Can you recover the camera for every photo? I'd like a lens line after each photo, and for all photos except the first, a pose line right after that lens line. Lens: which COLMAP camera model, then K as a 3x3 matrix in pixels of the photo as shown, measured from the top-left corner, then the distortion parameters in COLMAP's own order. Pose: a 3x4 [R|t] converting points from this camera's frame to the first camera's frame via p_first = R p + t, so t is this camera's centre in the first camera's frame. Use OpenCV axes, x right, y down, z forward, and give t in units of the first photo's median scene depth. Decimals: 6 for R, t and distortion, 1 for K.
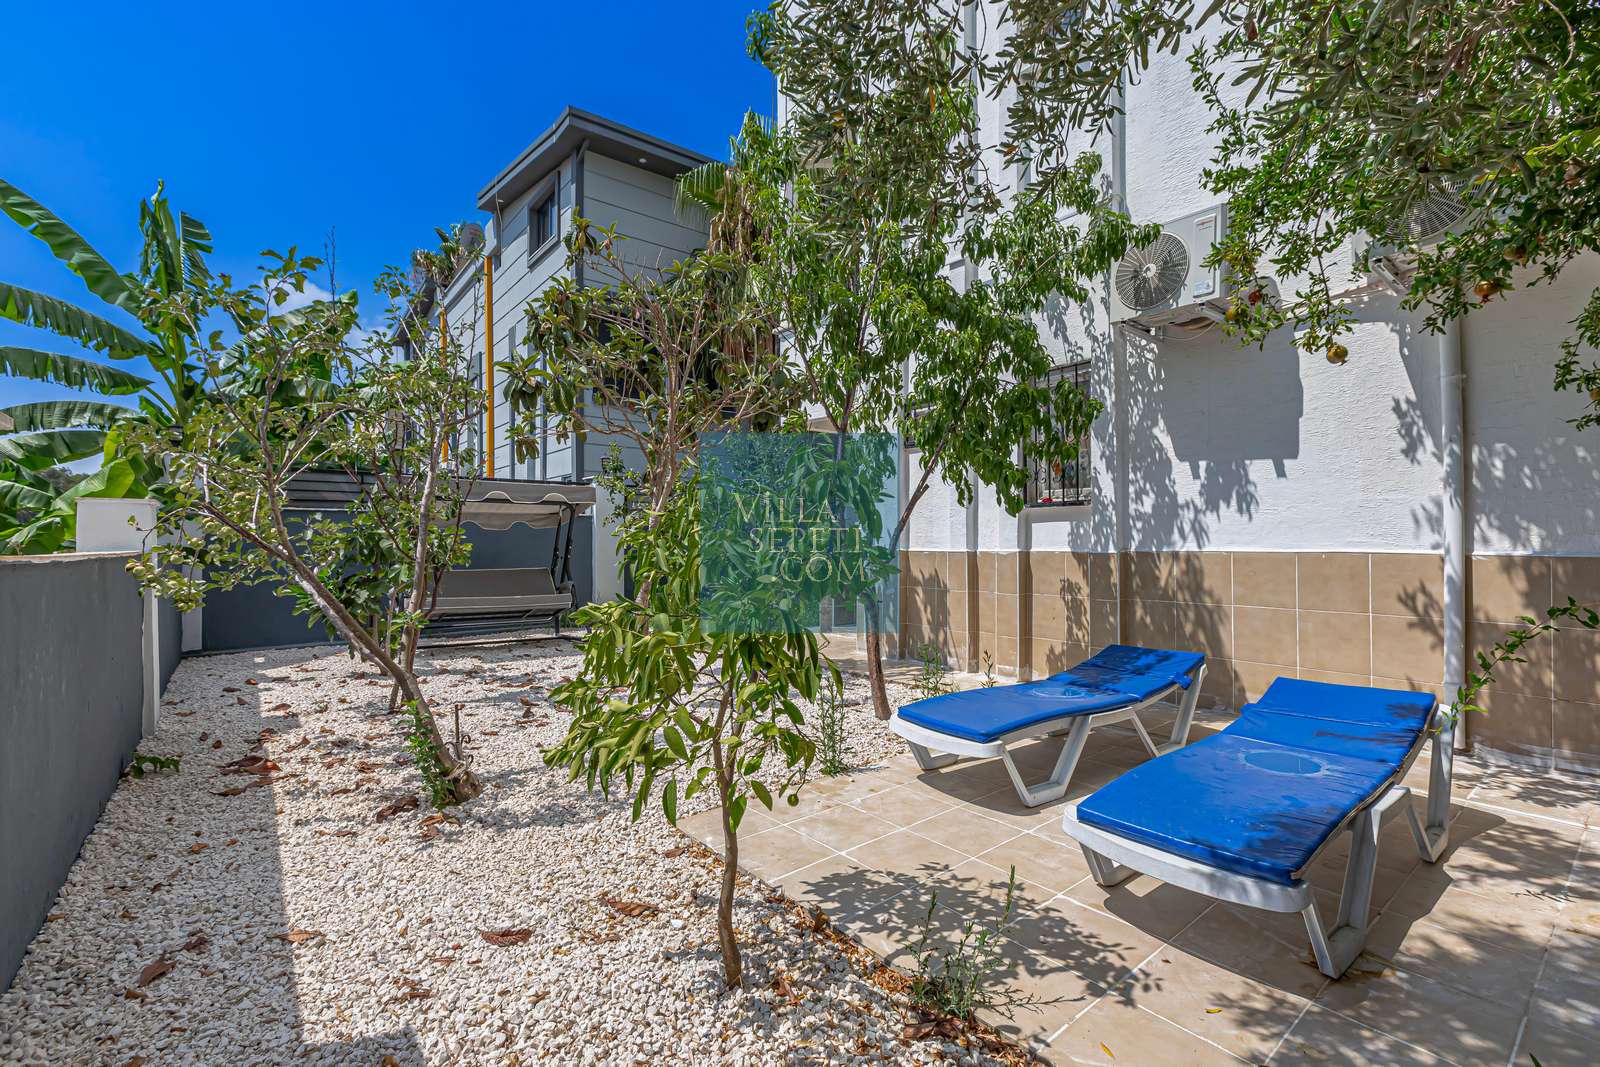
lens RADIAL K [[710.9, 0, 800.0], [0, 710.9, 533.5], [0, 0, 1]] dist [-0.000701, -0.000141]
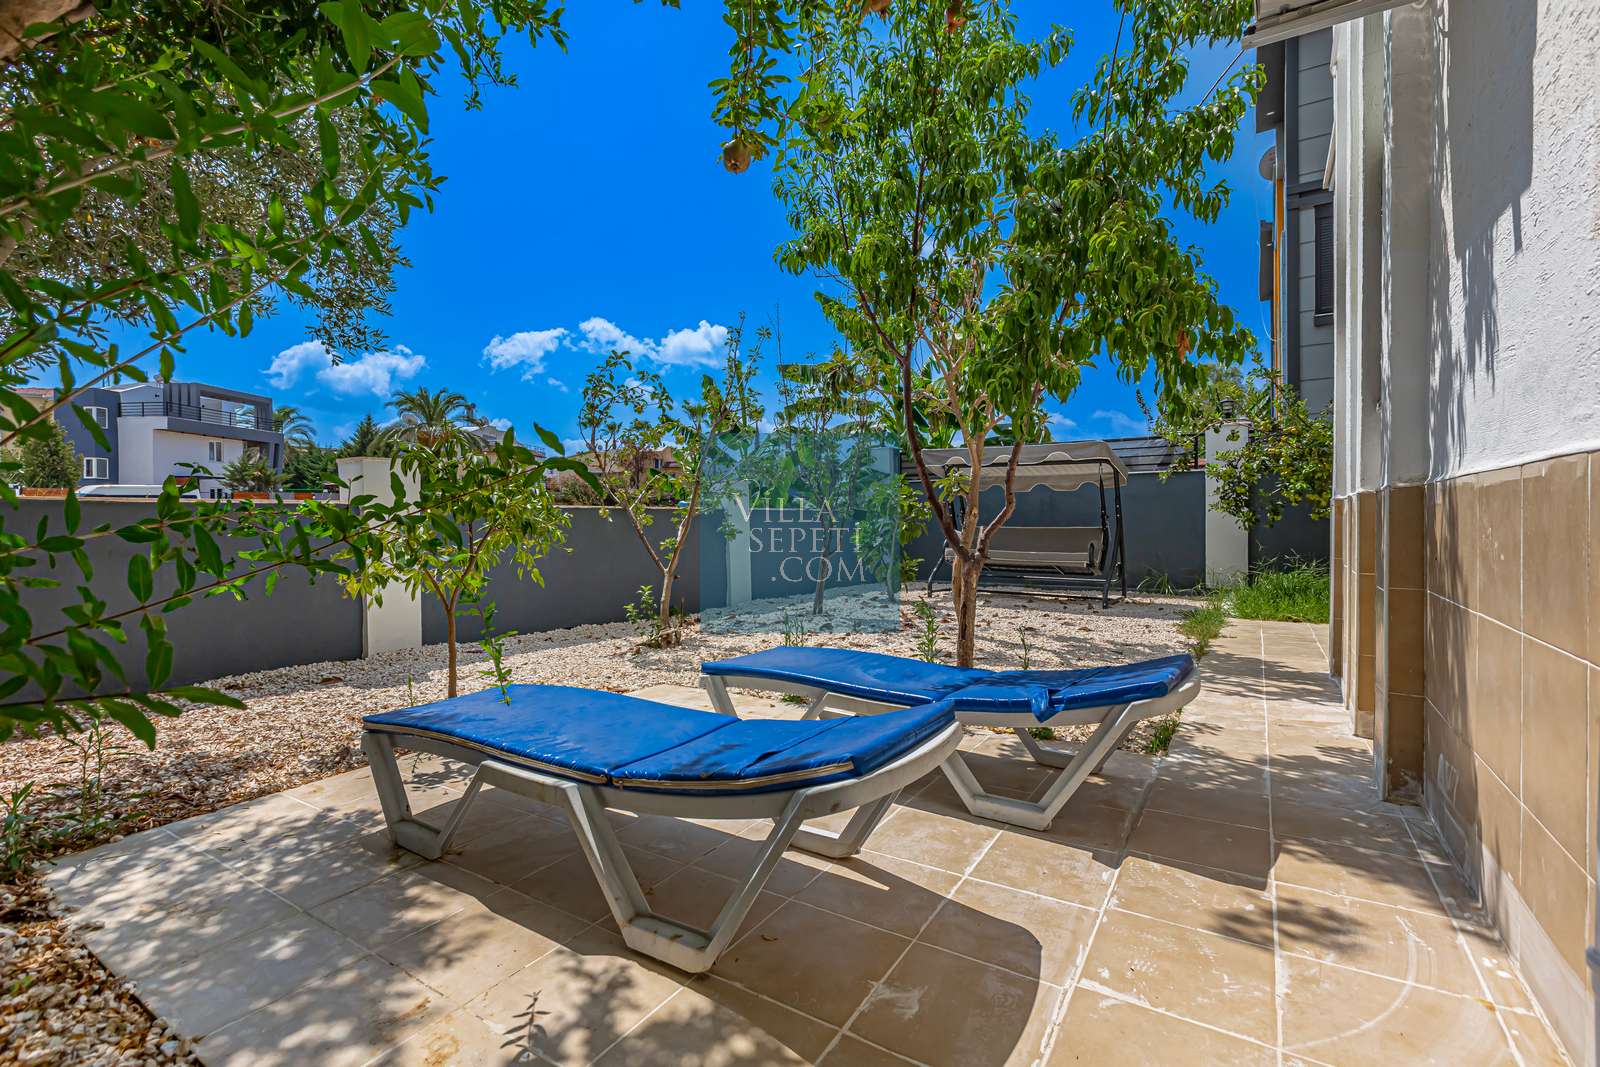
lens RADIAL K [[710.9, 0, 800.0], [0, 710.9, 533.5], [0, 0, 1]] dist [-0.000701, -0.000141]
pose [[0.318421, 0.018642, -0.947766, 1.626695], [0.018948, 0.999482, 0.026025, 0.071212], [0.947760, -0.026245, 0.317903, 0.996774]]
